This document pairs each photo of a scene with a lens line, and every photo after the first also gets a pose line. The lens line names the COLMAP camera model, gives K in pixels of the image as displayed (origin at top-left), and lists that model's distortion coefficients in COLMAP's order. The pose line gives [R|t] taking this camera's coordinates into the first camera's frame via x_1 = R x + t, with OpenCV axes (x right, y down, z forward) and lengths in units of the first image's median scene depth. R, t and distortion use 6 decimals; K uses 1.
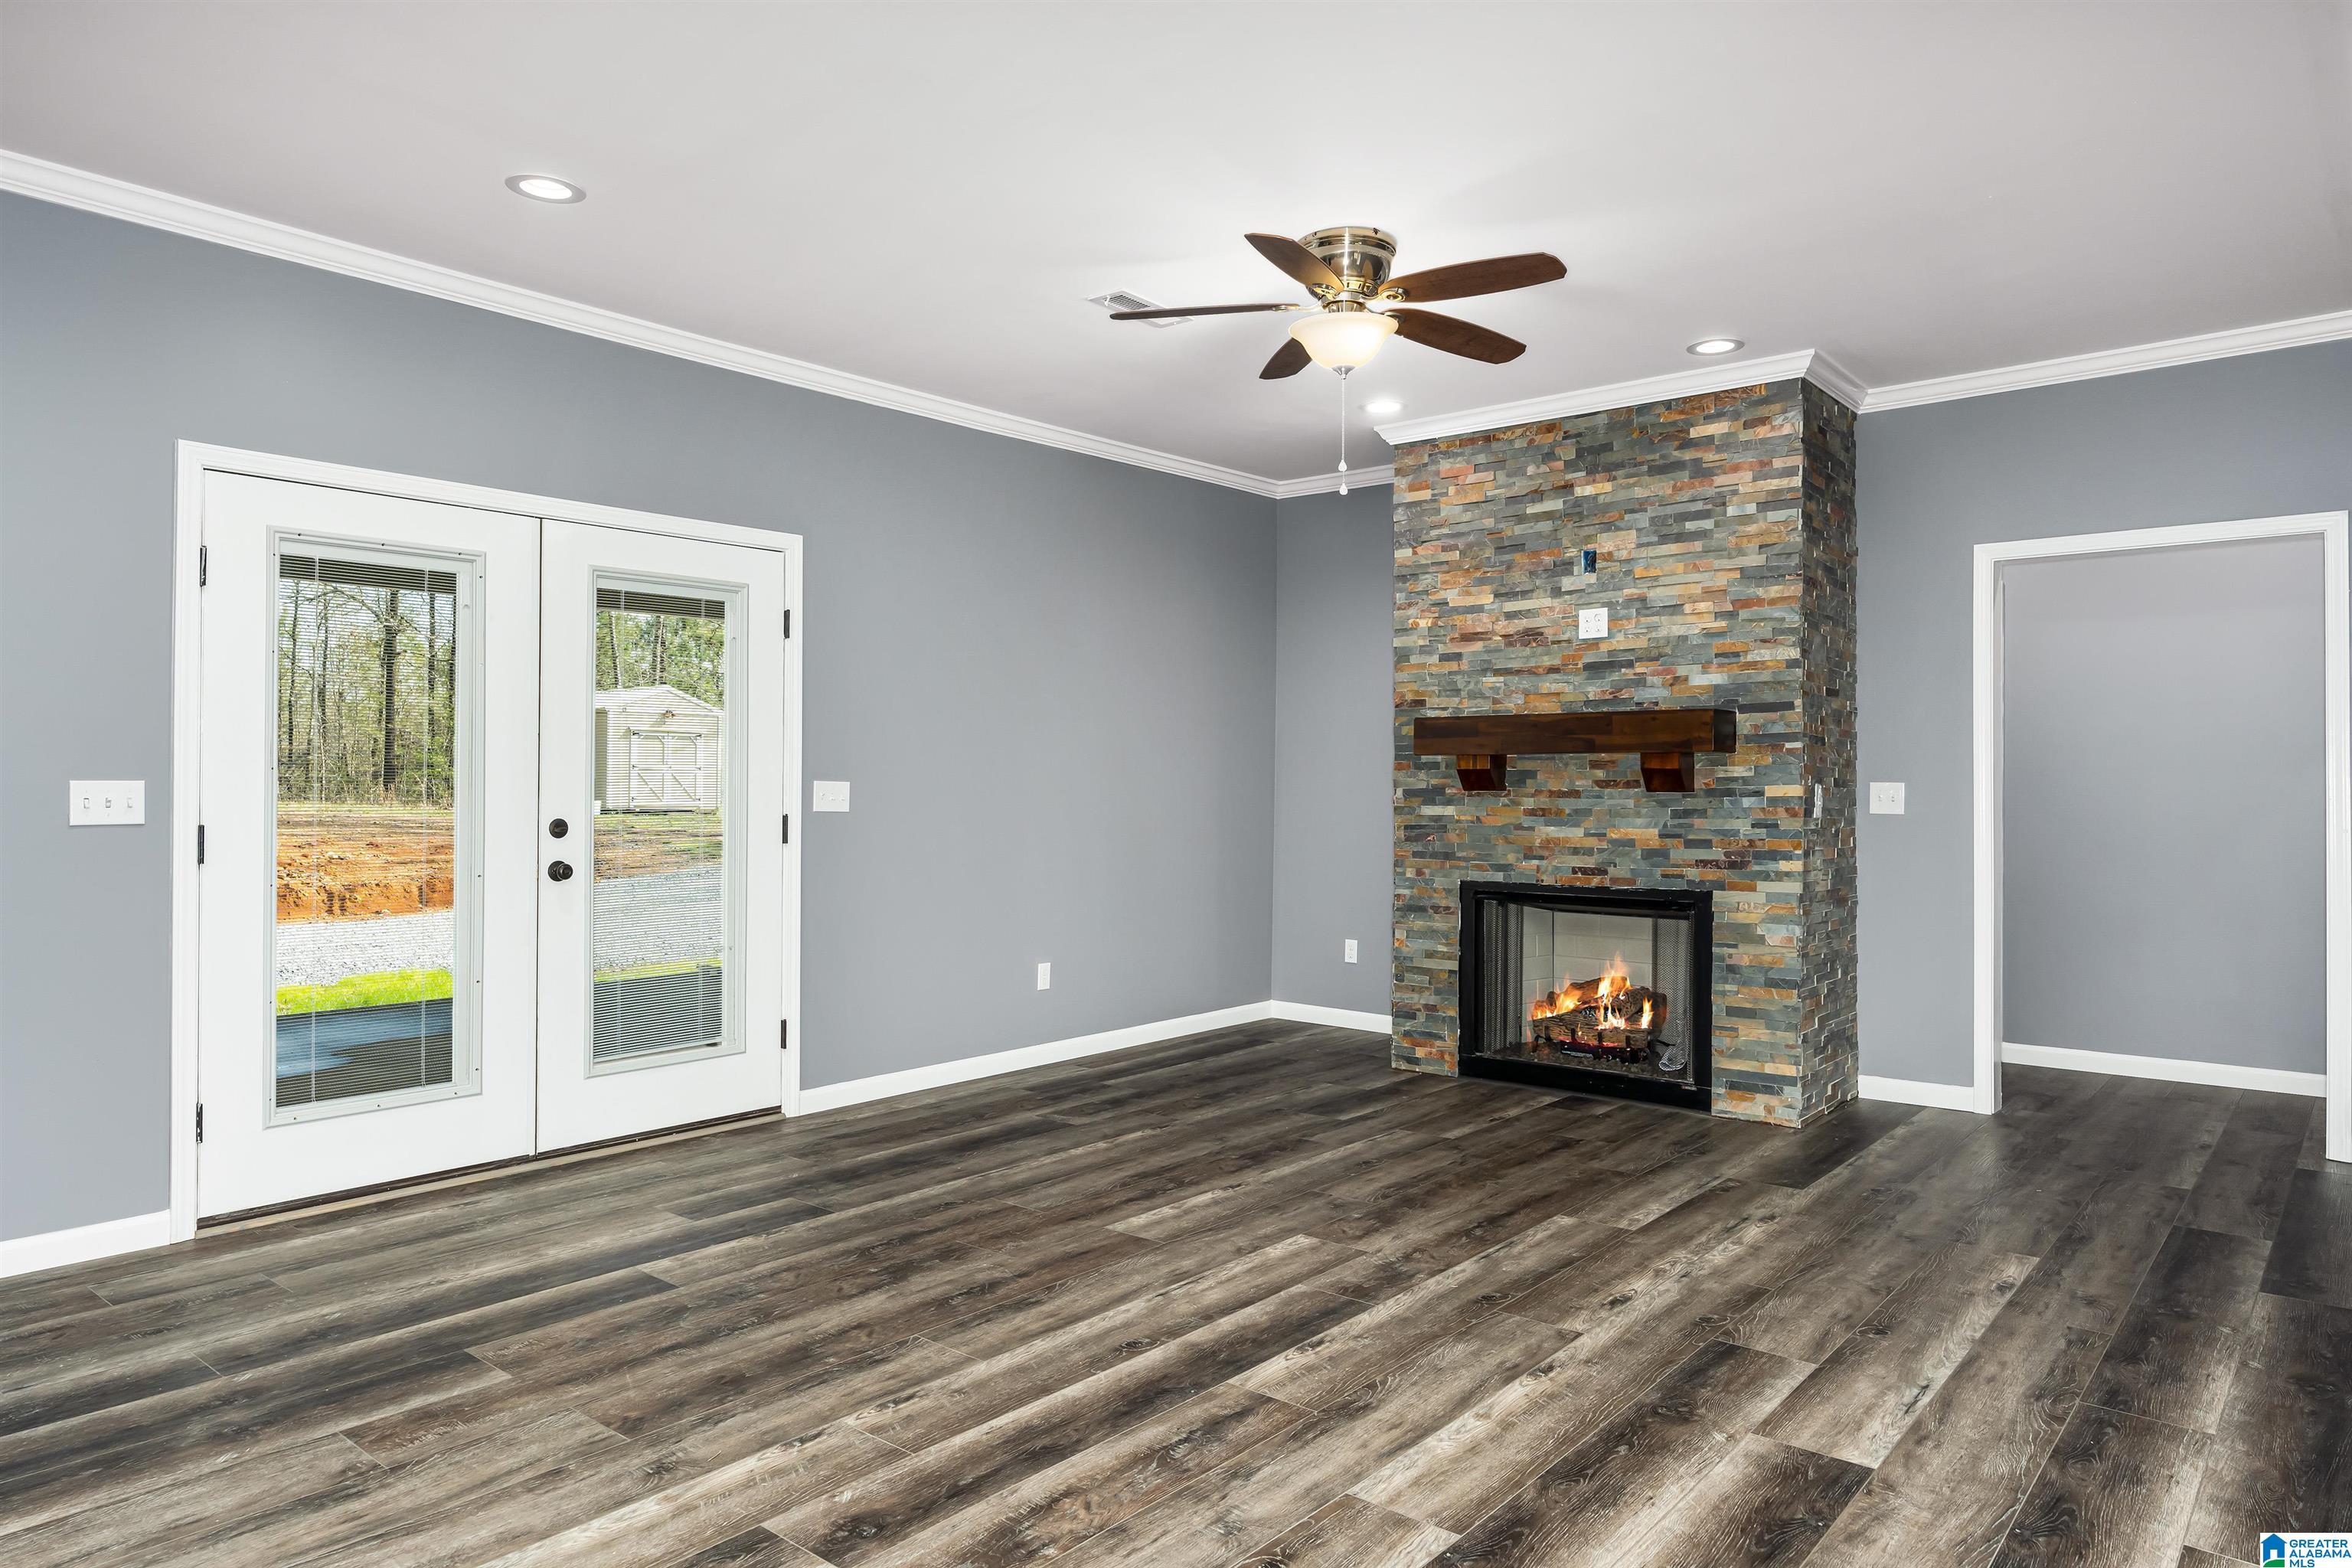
lens RADIAL K [[1425.1, 0, 1176.0], [0, 1425.1, 784.0], [0, 0, 1]] dist [-0.006763, 0.000878]
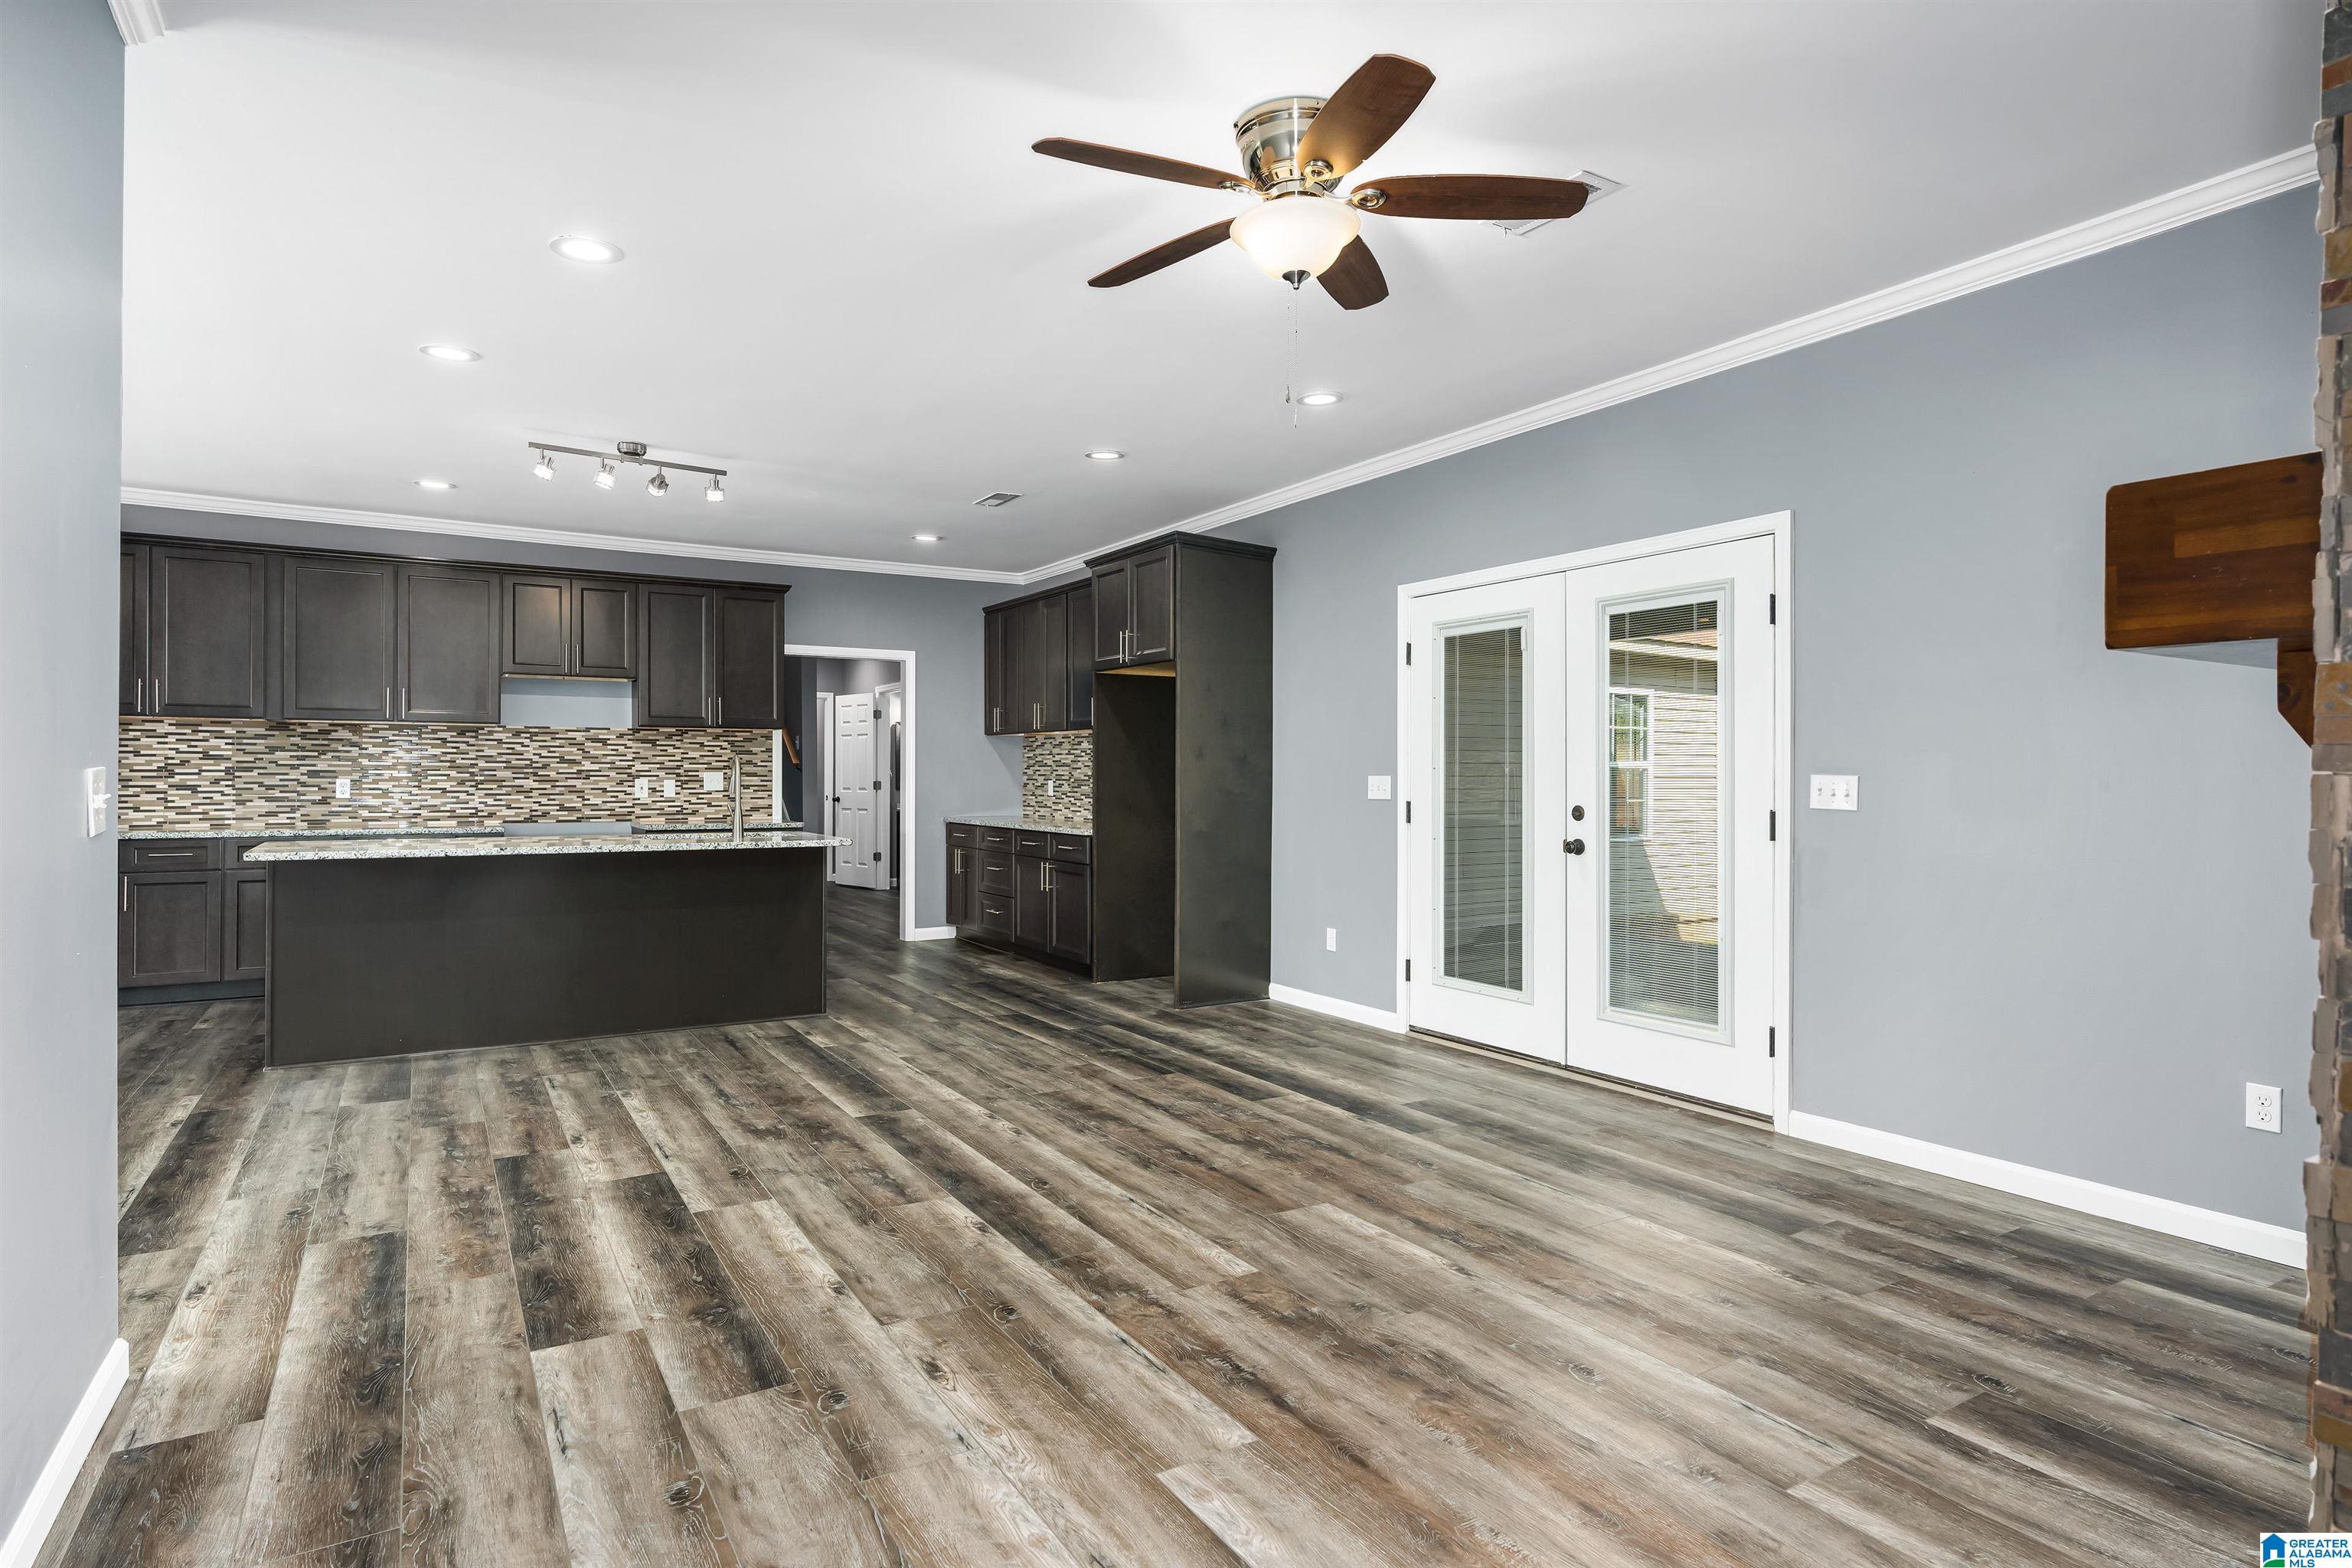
lens RADIAL K [[1217.8, 0, 1176.0], [0, 1217.8, 784.0], [0, 0, 1]] dist [-0.000525, 0.000082]
pose [[-0.296151, 0.003528, -0.955135, 0.992014], [-0.002907, 0.999985, 0.004594, 0.002025], [0.955137, 0.004137, -0.296137, 1.382405]]
